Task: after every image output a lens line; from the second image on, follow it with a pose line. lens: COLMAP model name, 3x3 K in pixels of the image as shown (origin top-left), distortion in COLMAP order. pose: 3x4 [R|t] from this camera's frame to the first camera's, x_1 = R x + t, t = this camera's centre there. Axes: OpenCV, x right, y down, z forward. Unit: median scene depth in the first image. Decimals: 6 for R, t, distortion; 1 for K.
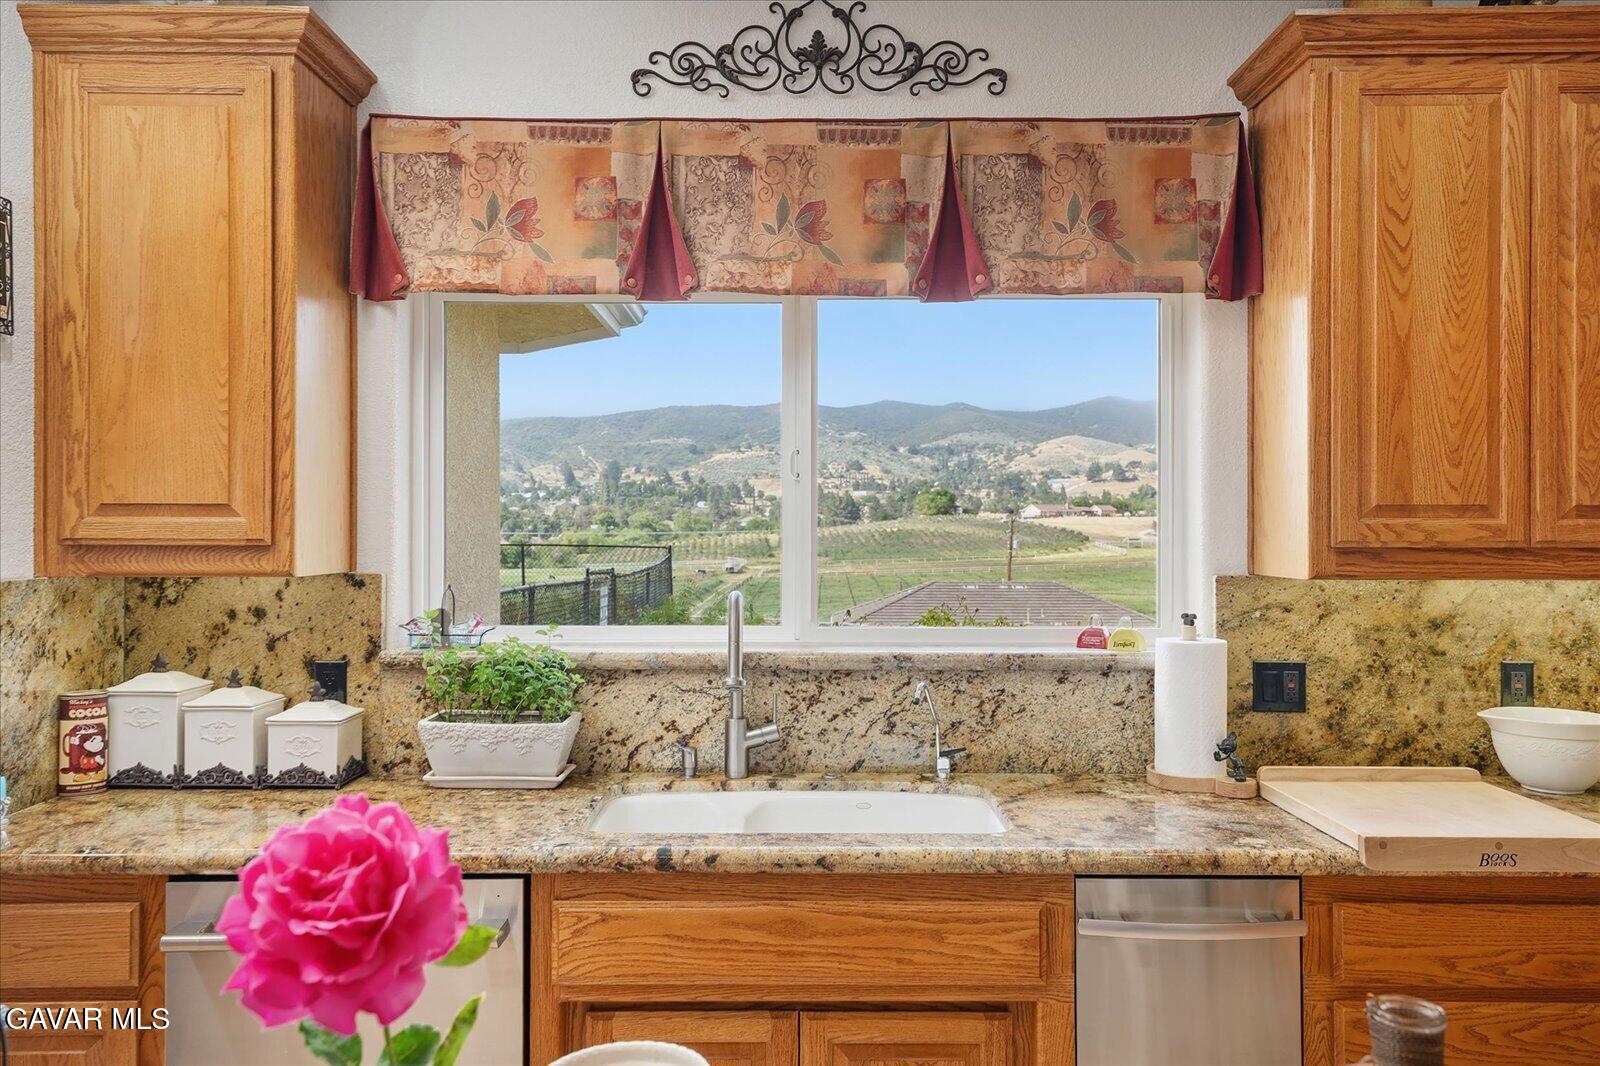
lens RADIAL K [[1214.1, 0, 801.5], [0, 1214.1, 520.0], [0, 0, 1]] dist [0.018430, 0.015462]
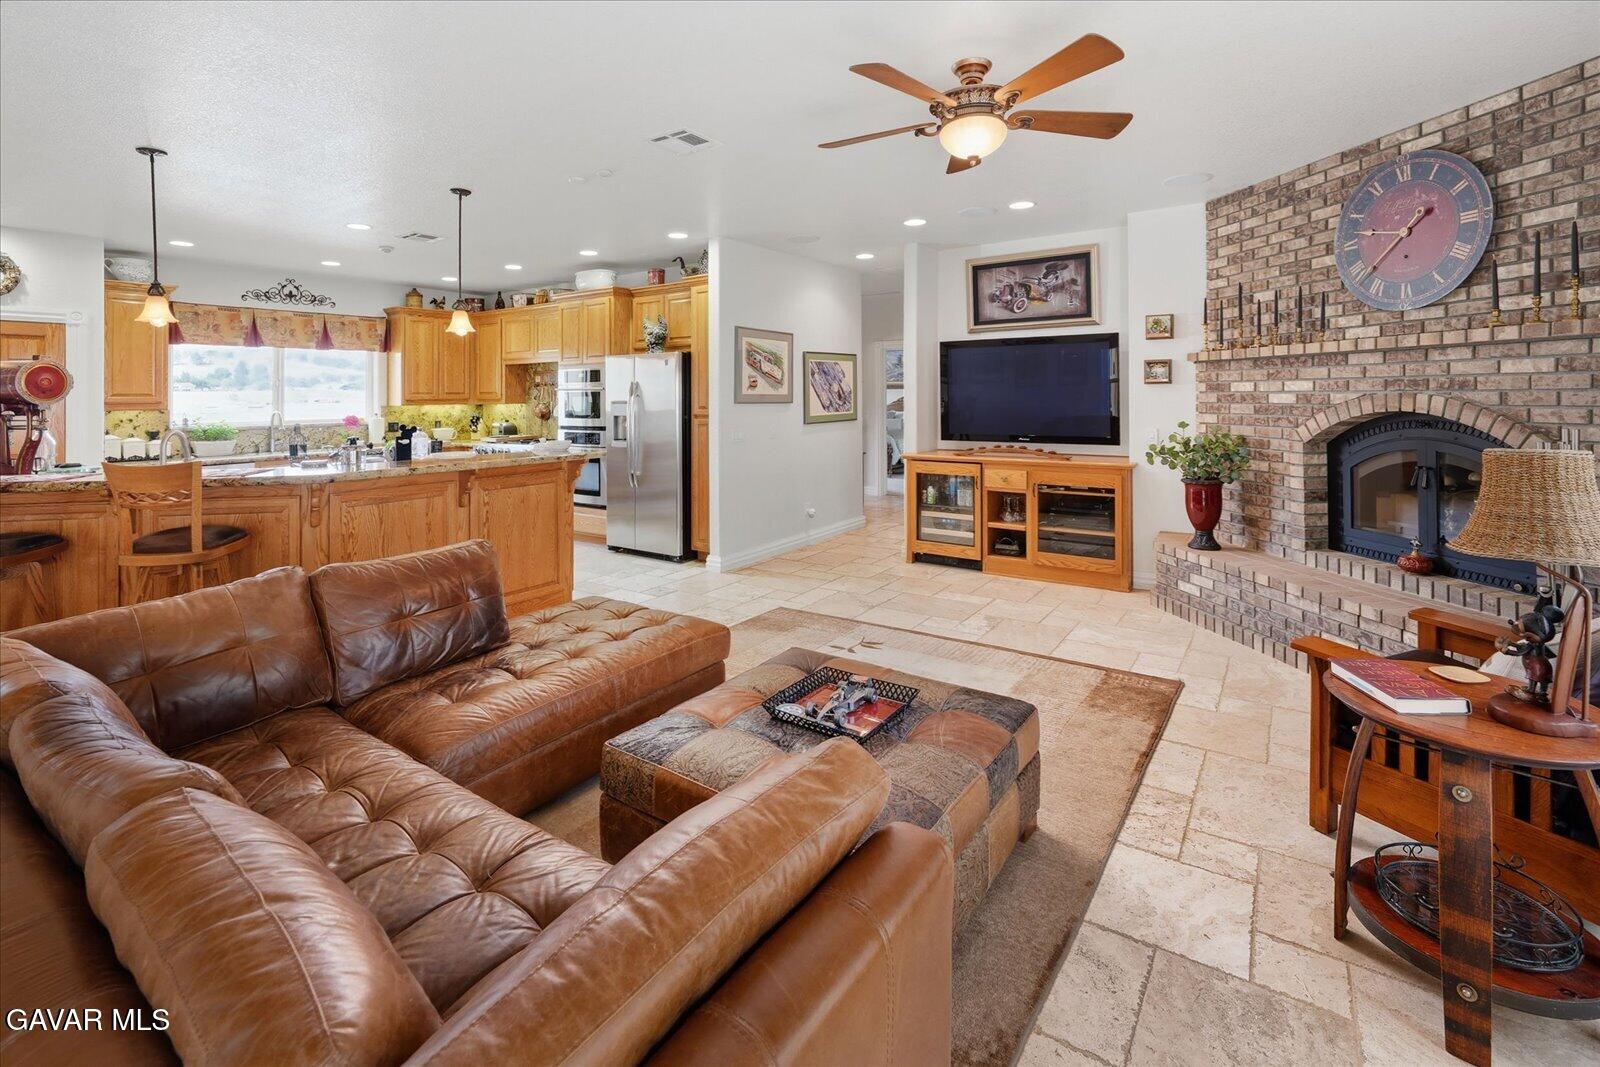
lens RADIAL K [[722.5, 0, 807.5], [0, 722.5, 387.2], [0, 0, 1]] dist [-0.011874, 0.001645]
pose [[0.572692, 0.000656, 0.819770, -1.111390], [0.005374, 0.999975, -0.004554, -0.010013], [-0.819753, 0.007014, 0.572675, -2.199524]]
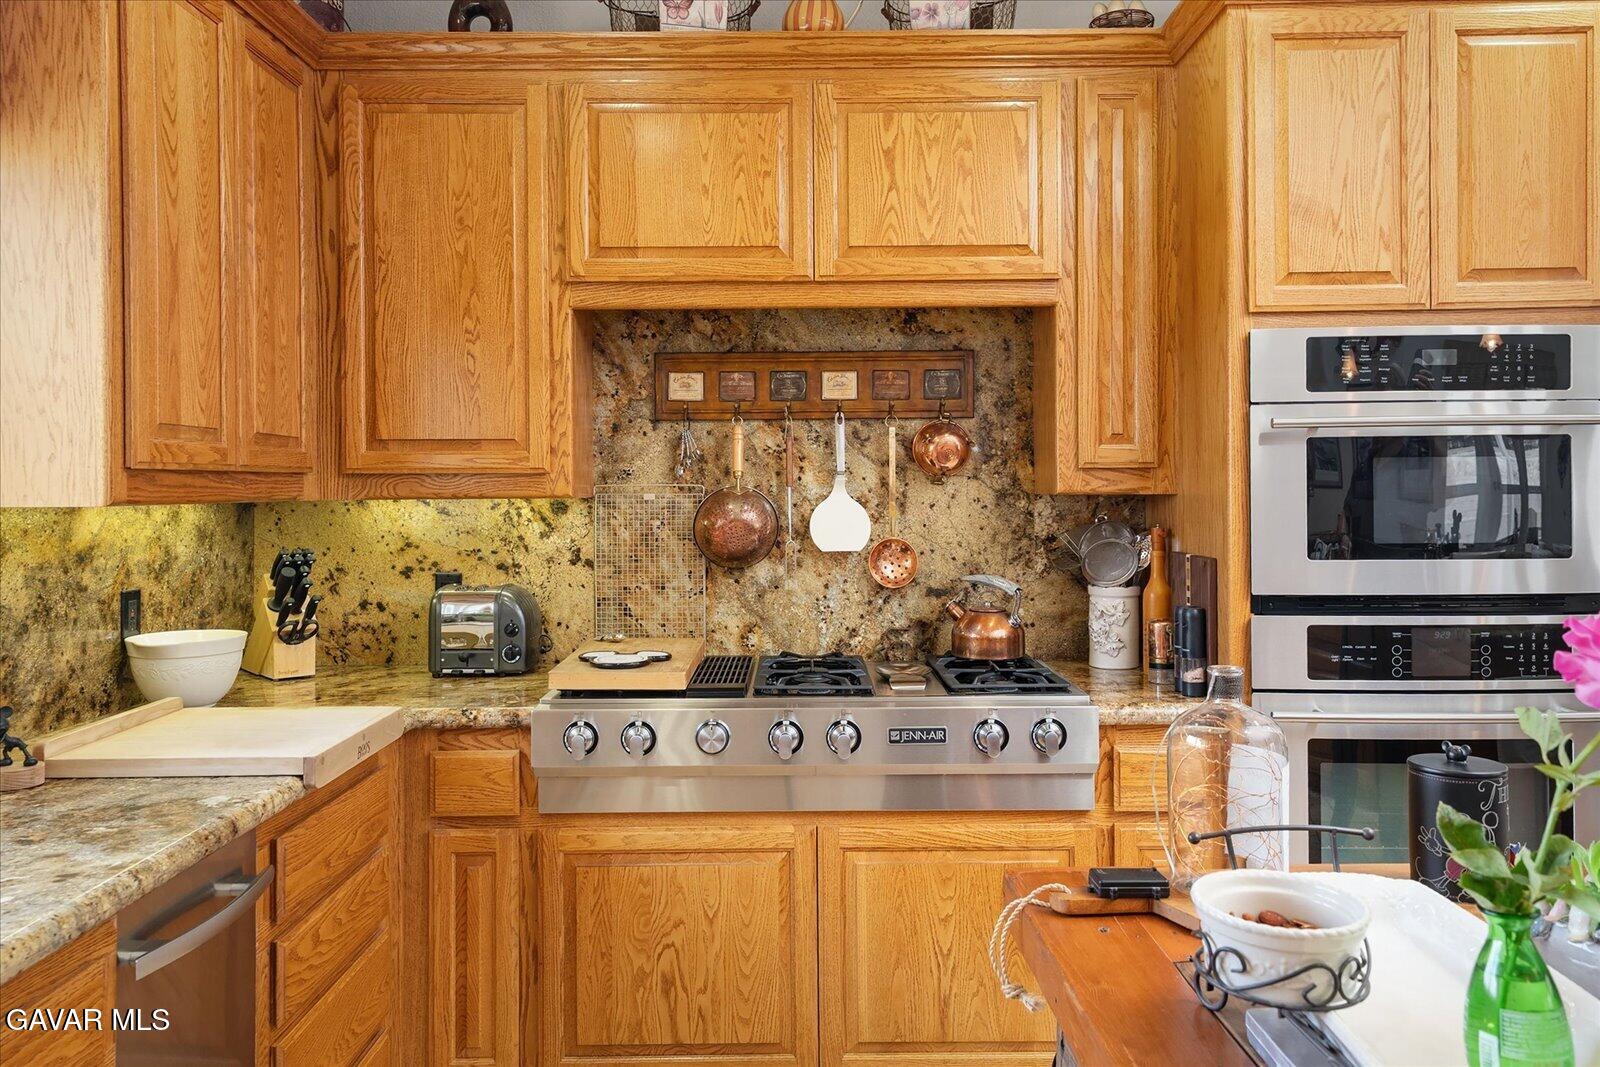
lens RADIAL K [[1214.1, 0, 788.7], [0, 1214.1, 482.0], [0, 0, 1]] dist [0.018430, 0.015462]
pose [[0.009593, 0.001720, 0.999953, -0.393768], [-0.000853, 0.999998, -0.001712, 0.029645], [-0.999954, -0.000837, 0.009595, 0.461379]]
